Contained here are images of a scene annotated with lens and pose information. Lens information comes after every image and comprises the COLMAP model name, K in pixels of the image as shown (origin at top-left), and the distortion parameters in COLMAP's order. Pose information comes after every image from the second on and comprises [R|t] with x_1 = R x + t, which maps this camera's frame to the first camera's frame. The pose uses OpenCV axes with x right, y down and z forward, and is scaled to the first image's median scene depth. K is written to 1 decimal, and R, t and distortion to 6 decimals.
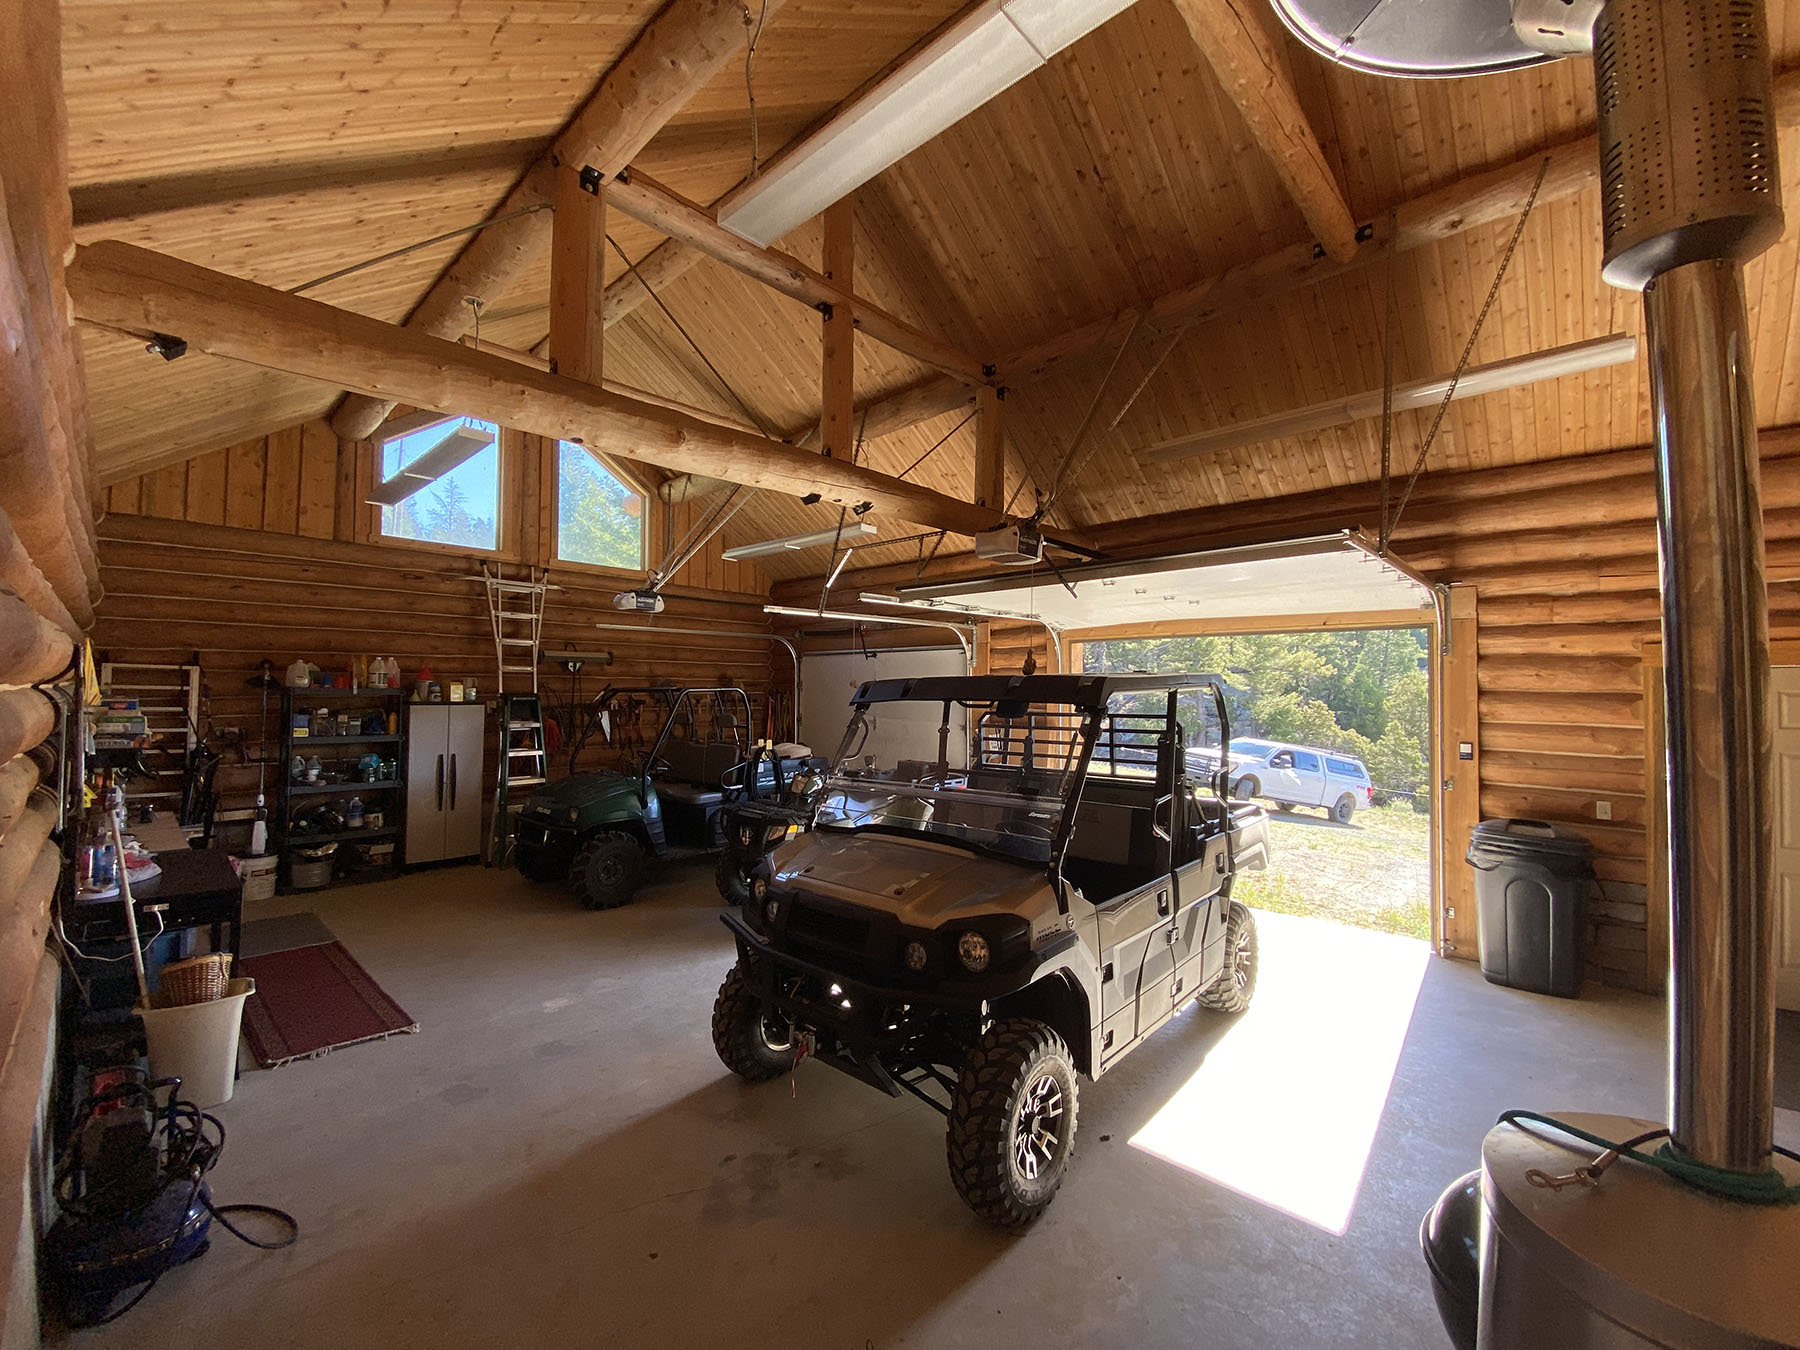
lens RADIAL K [[725.3, 0, 897.9], [0, 725.3, 674.3], [0, 0, 1]] dist [-0.002115, -0.000063]
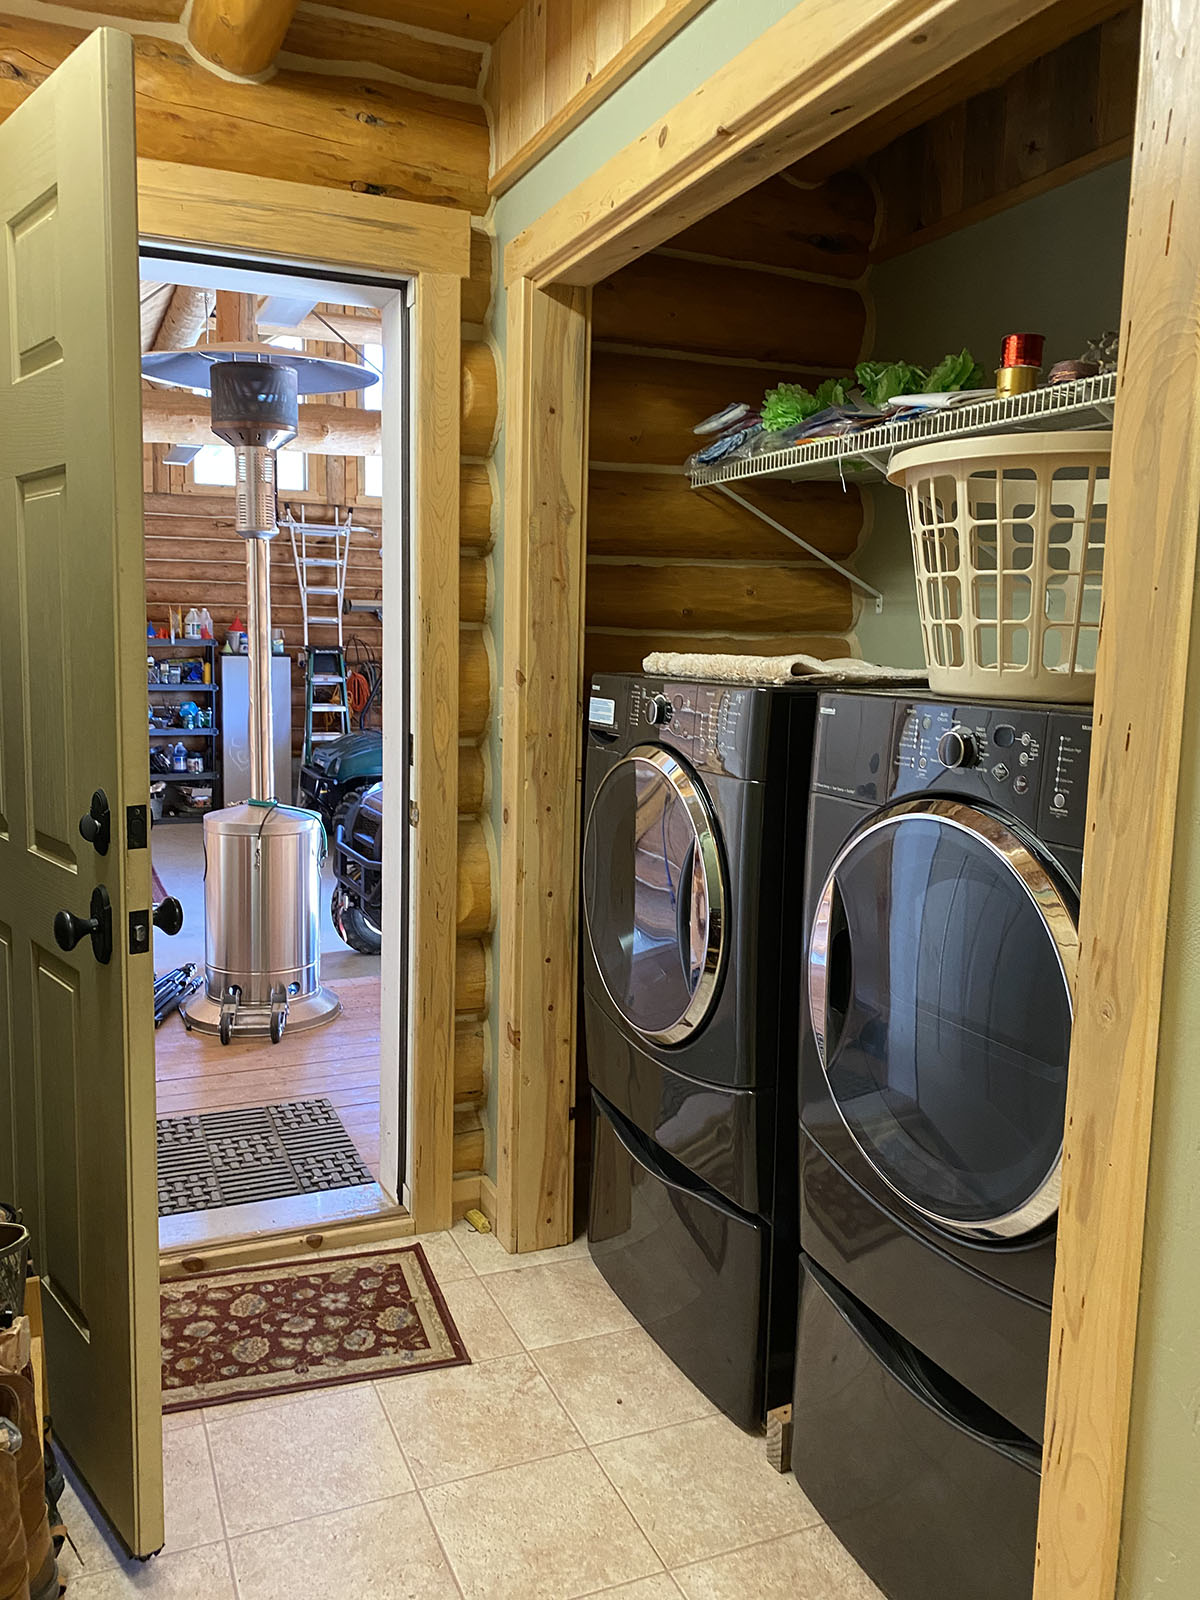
lens RADIAL K [[1217.2, 0, 597.3], [0, 1217.2, 797.7], [0, 0, 1]] dist [-0.007801, -0.005066]
pose [[0.921061, 0.063885, -0.384143, 0.470070], [-0.006939, 0.988988, 0.147834, -0.016182], [0.389357, -0.133499, 0.911361, -0.367792]]
